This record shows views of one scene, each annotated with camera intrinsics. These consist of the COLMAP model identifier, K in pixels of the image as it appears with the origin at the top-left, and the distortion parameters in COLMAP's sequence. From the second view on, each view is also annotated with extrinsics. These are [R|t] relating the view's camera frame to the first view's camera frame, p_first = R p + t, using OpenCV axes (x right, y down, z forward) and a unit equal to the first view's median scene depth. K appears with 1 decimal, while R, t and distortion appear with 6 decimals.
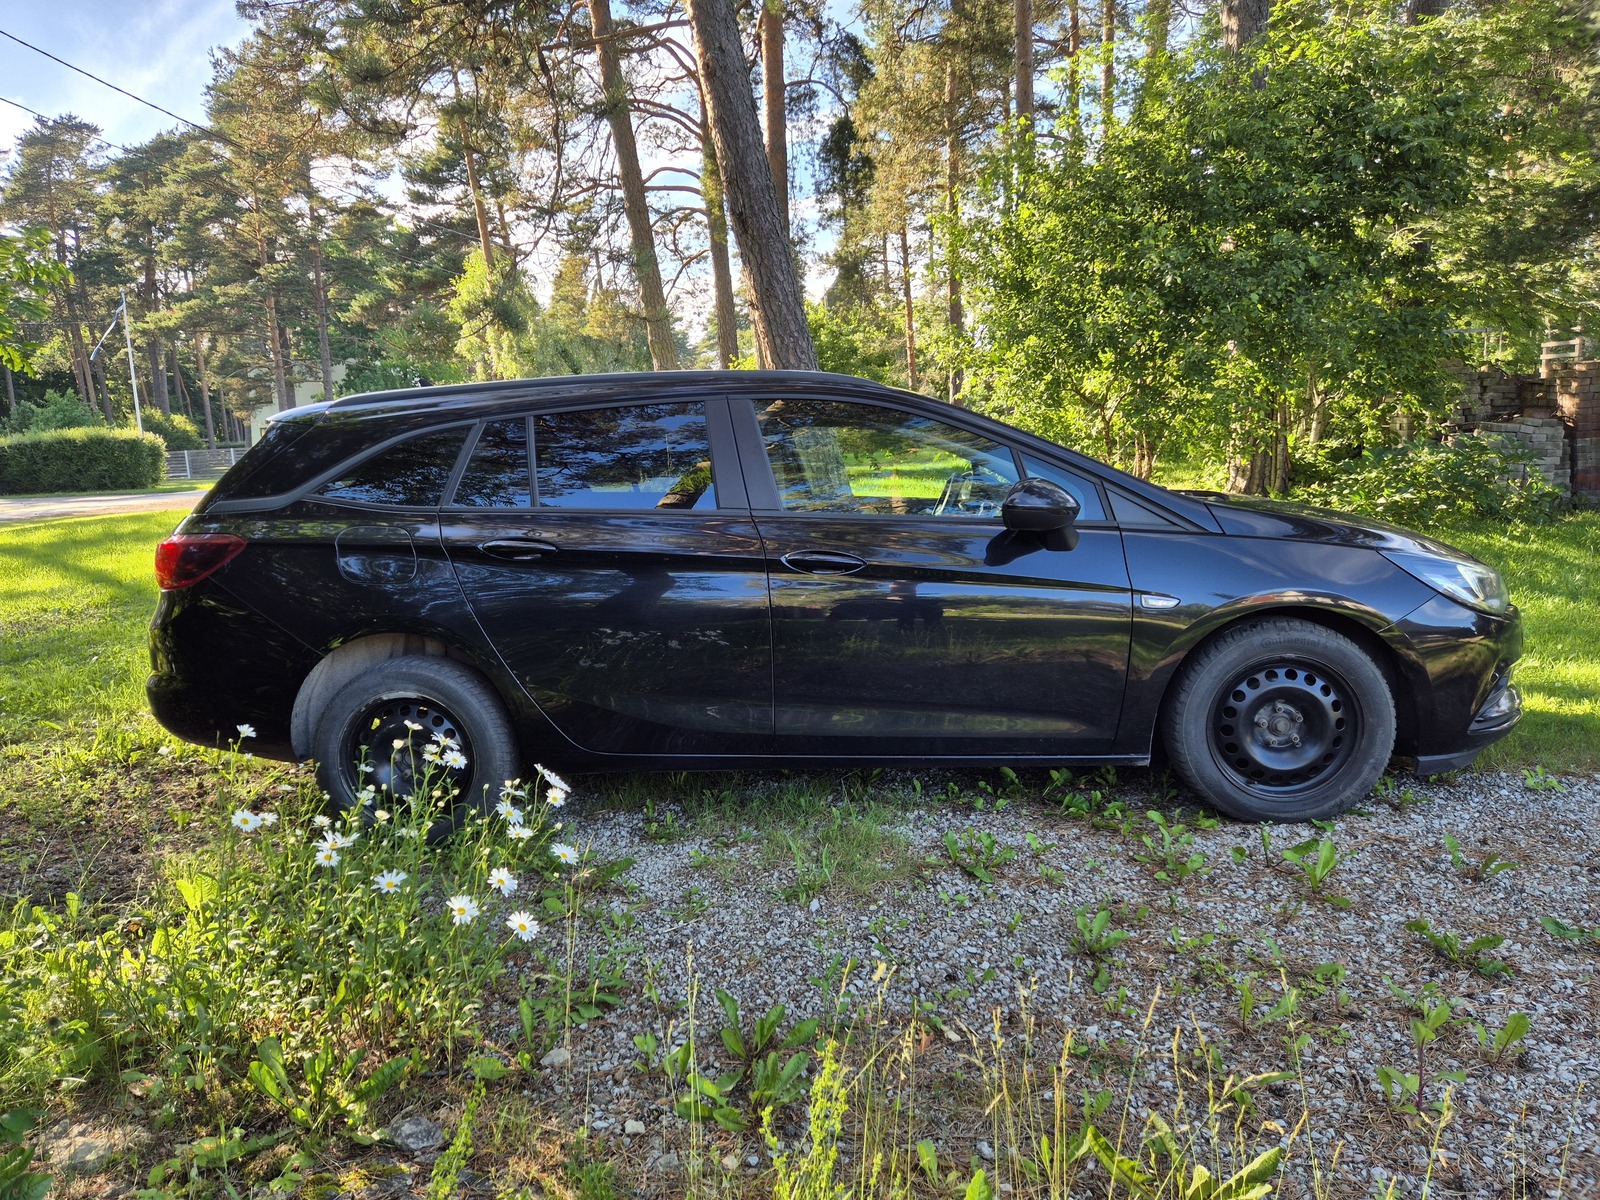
lens RADIAL K [[1048.1, 0, 793.2], [0, 1048.1, 600.1], [0, 0, 1]] dist [0.031528, -0.008703]
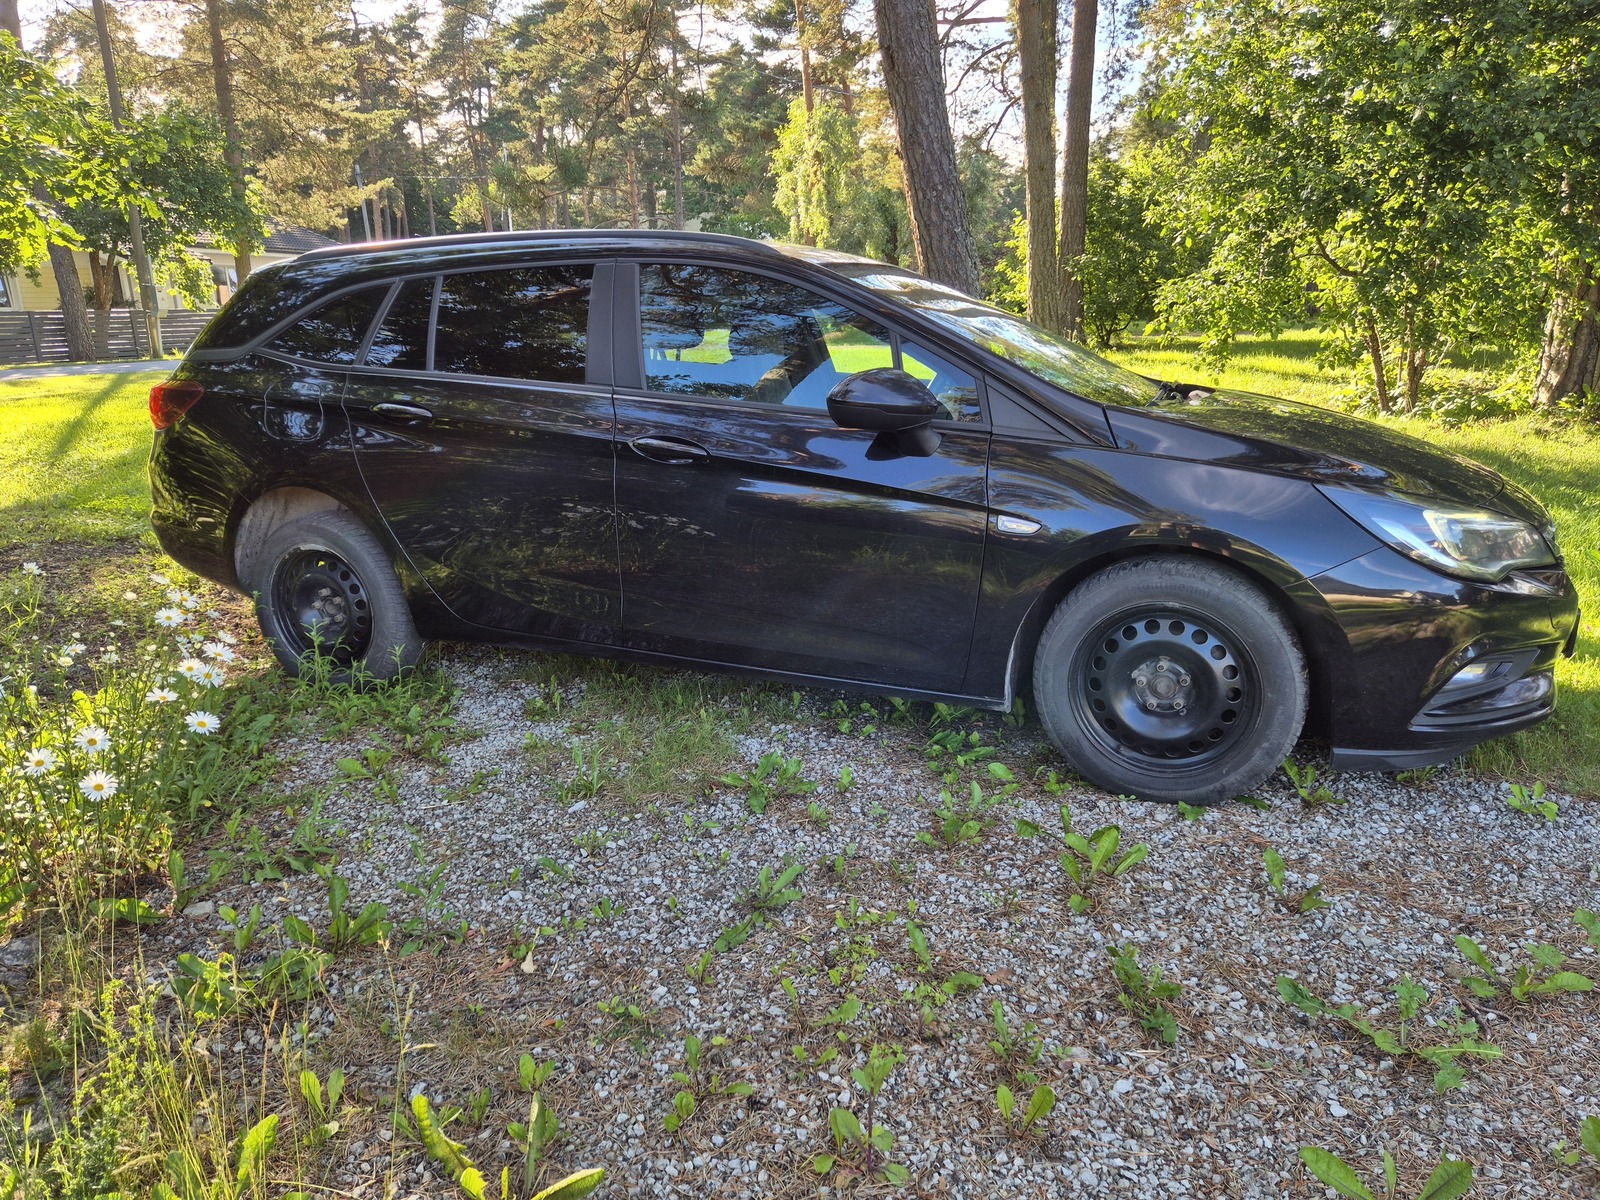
lens RADIAL K [[1048.1, 0, 801.6], [0, 1048.1, 605.5], [0, 0, 1]] dist [0.031528, -0.008703]
pose [[0.954828, 0.110612, -0.275805, 0.411815], [-0.073810, 0.987333, 0.140444, -0.038989], [0.287847, -0.113743, 0.950898, 0.142320]]
